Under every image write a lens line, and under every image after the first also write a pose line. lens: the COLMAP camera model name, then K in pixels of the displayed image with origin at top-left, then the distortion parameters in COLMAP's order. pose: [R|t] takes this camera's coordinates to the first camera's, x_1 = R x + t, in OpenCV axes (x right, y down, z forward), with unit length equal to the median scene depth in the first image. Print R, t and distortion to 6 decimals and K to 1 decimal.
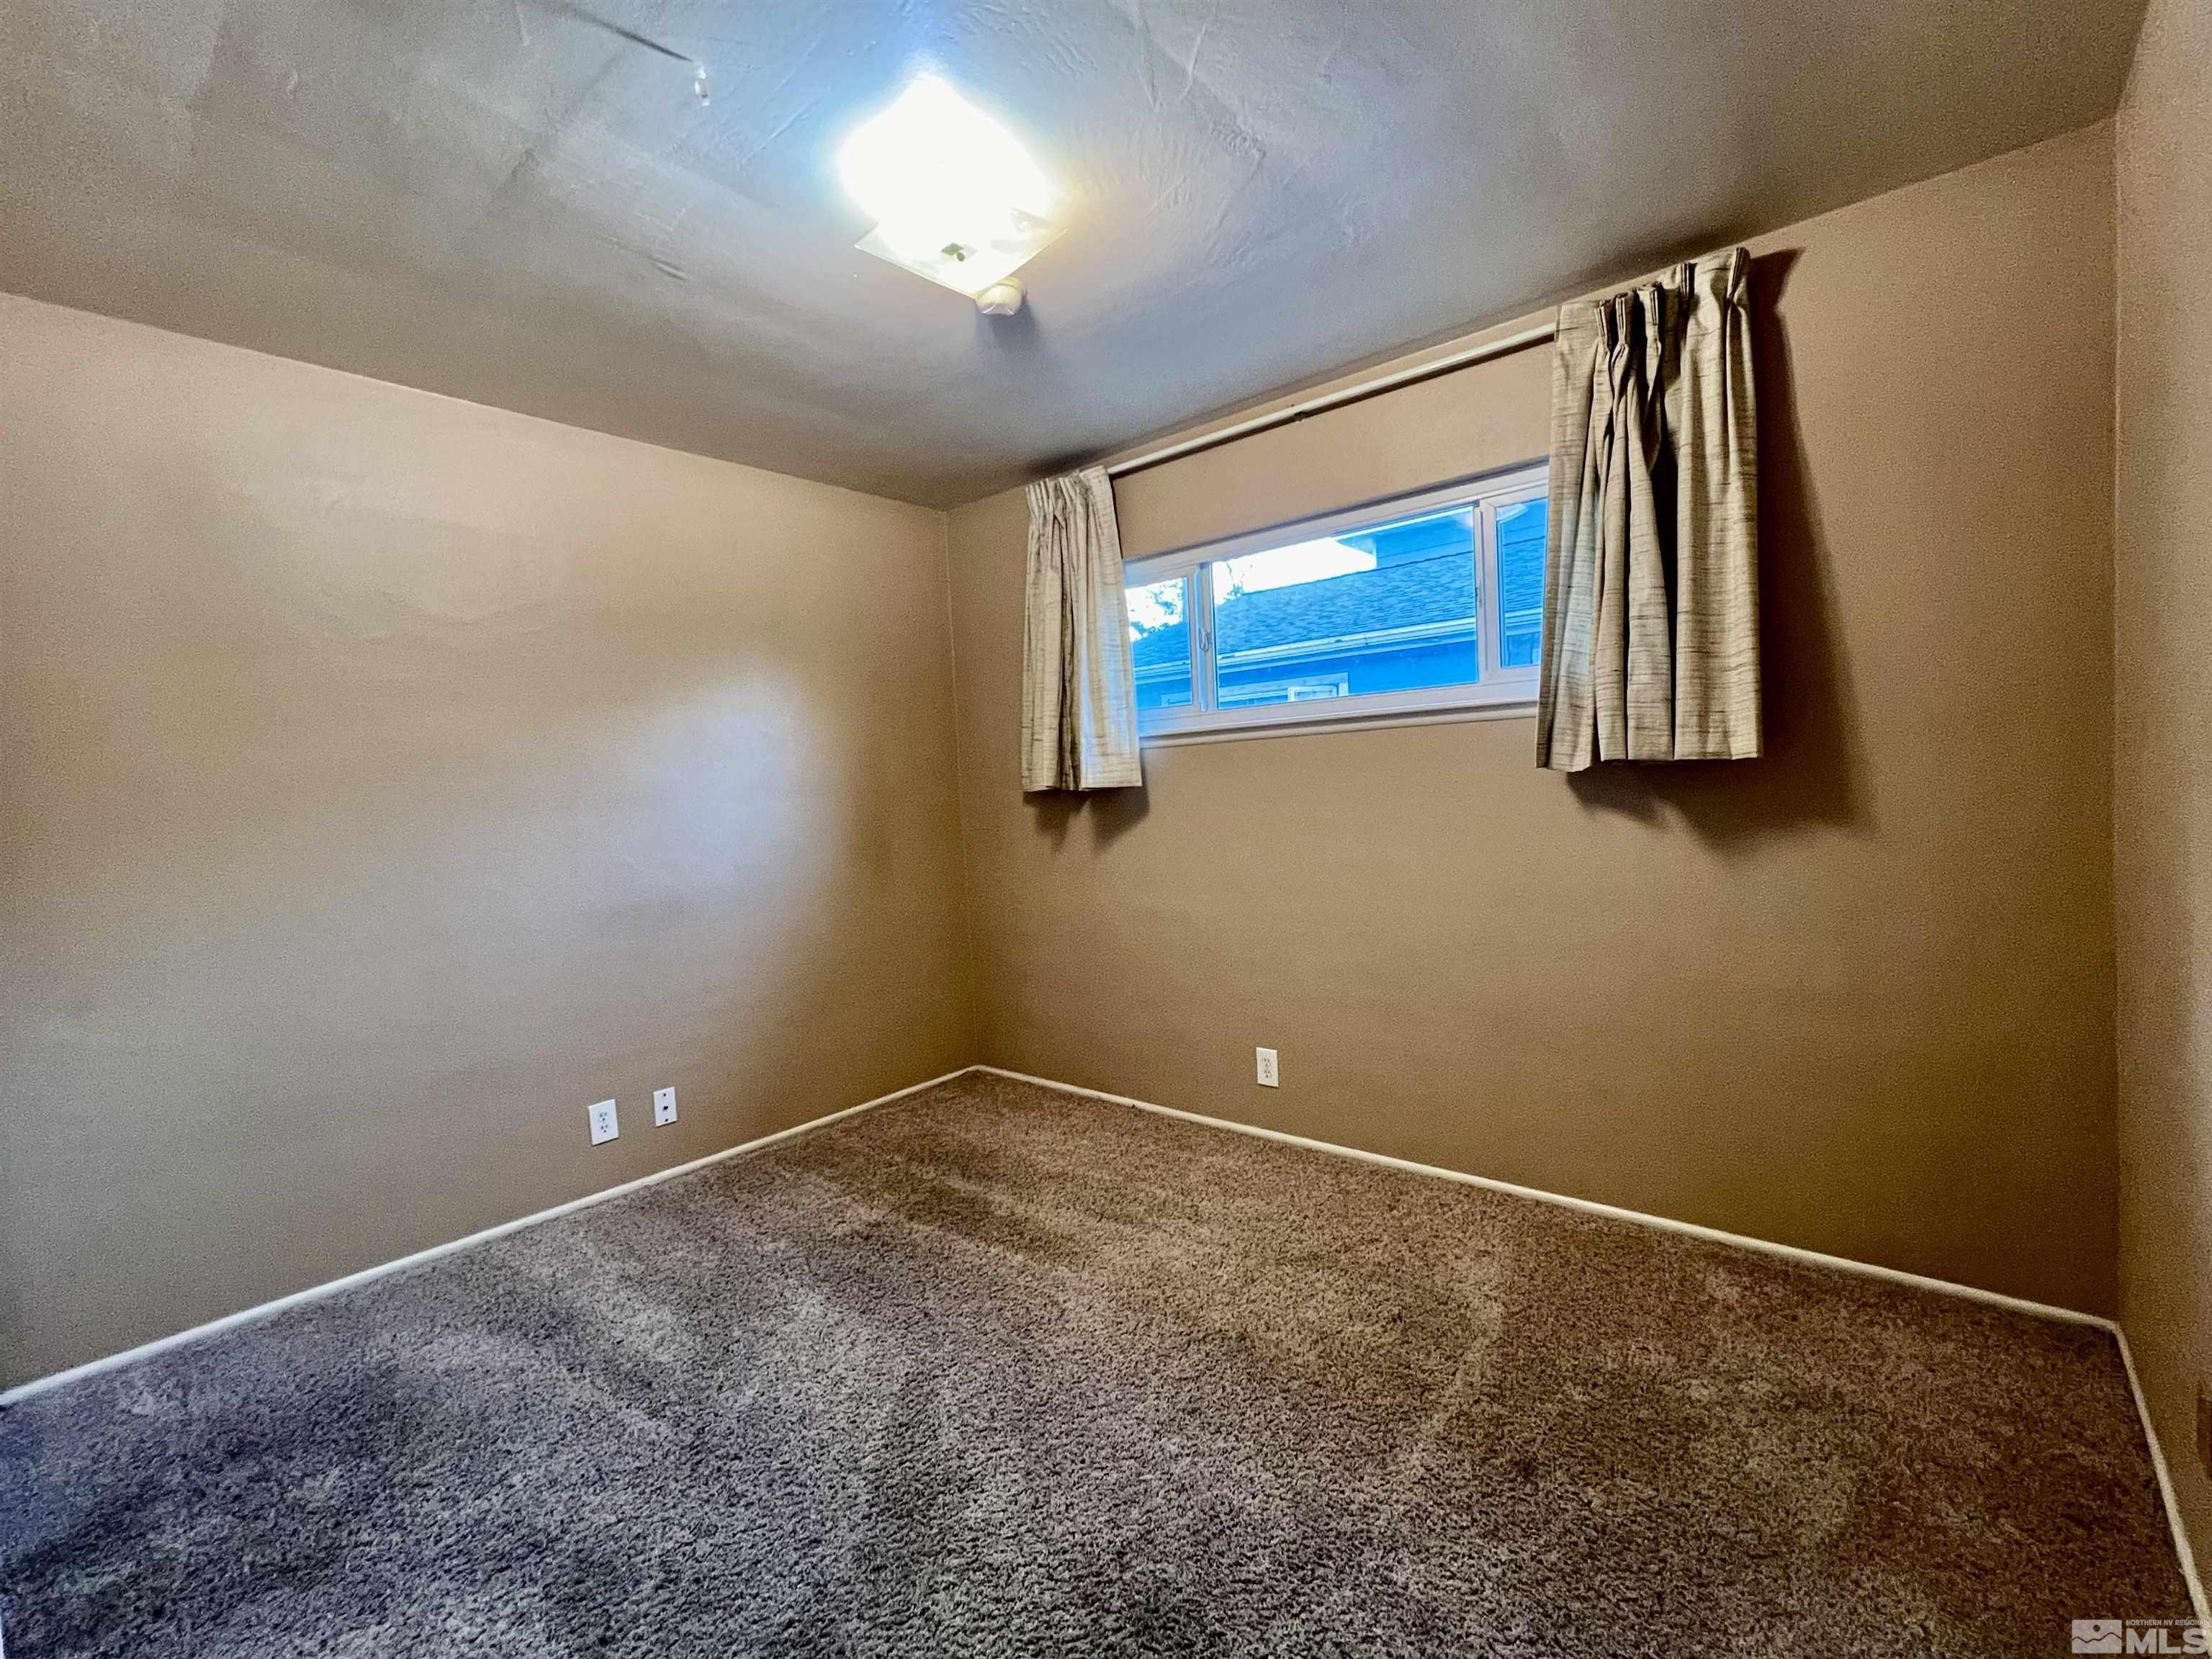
lens RADIAL K [[962.6, 0, 1098.1], [0, 962.6, 824.3], [0, 0, 1]] dist [-0.001885, -0.000041]
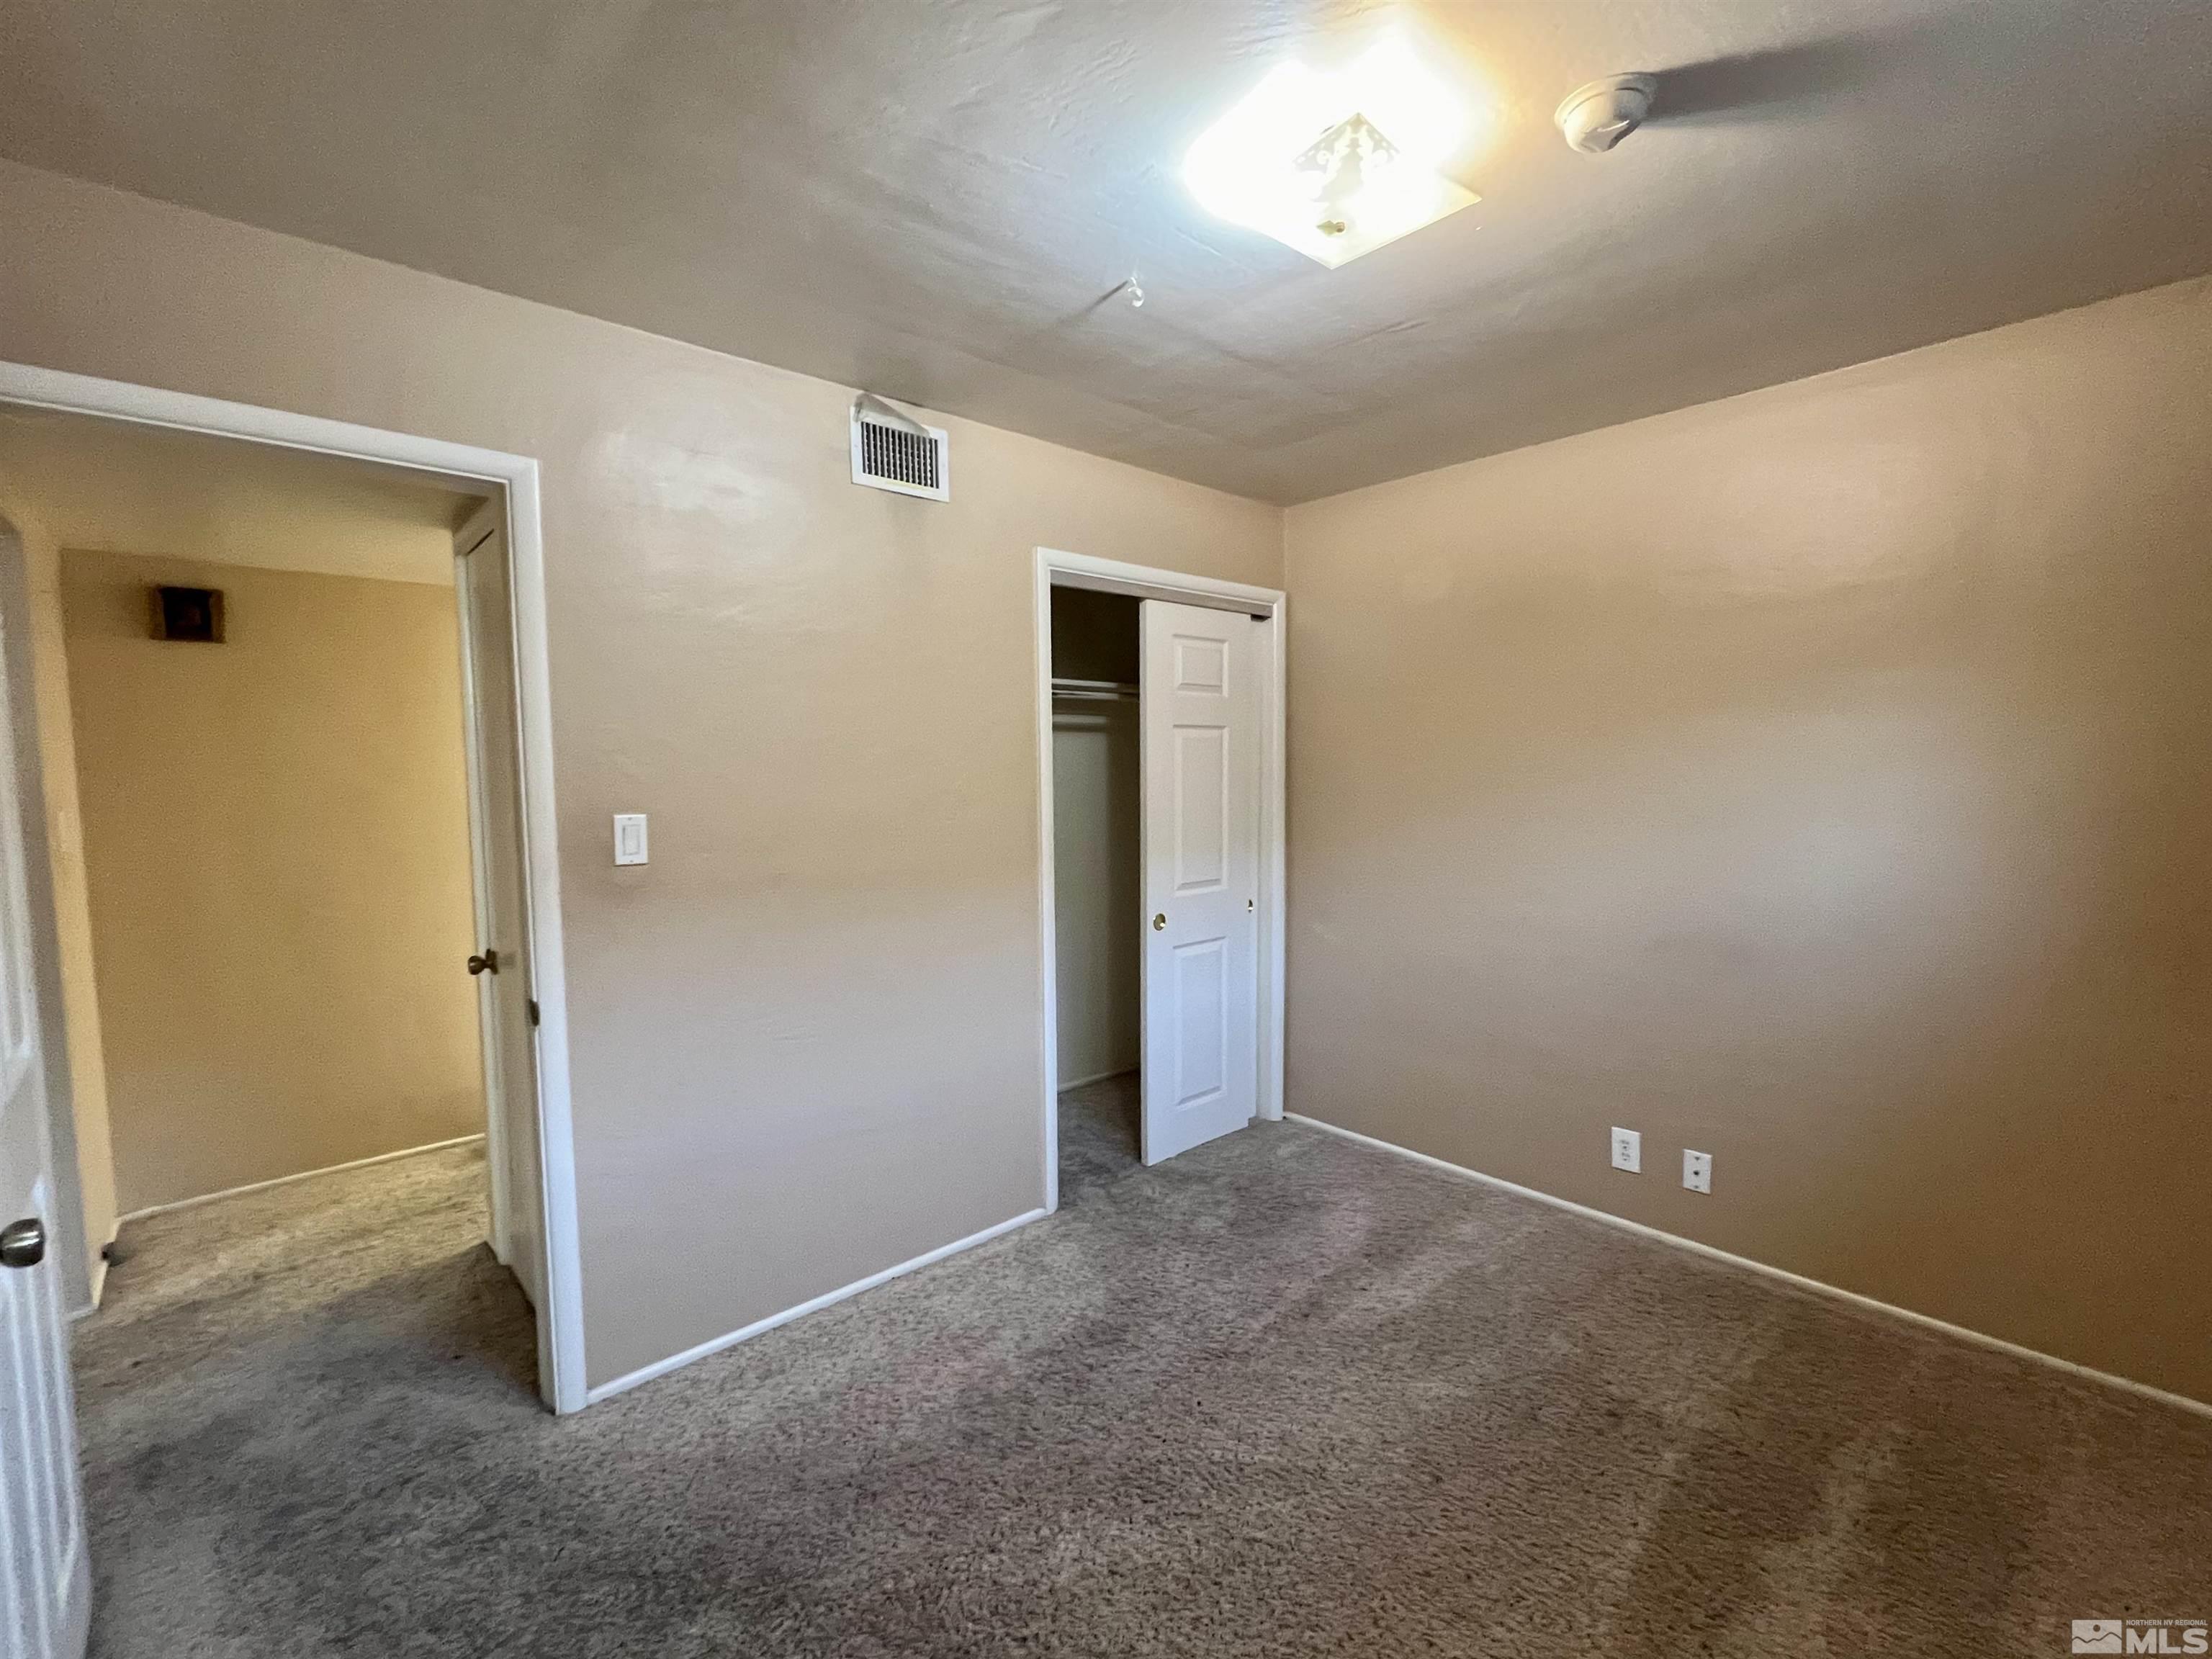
lens RADIAL K [[962.6, 0, 1098.9], [0, 962.6, 832.1], [0, 0, 1]] dist [-0.001885, -0.000041]
pose [[-0.132107, 0.118400, -0.984139, 0.572050], [-0.020058, 0.992318, 0.122077, -0.139898], [0.991032, 0.035867, -0.128718, 0.718756]]
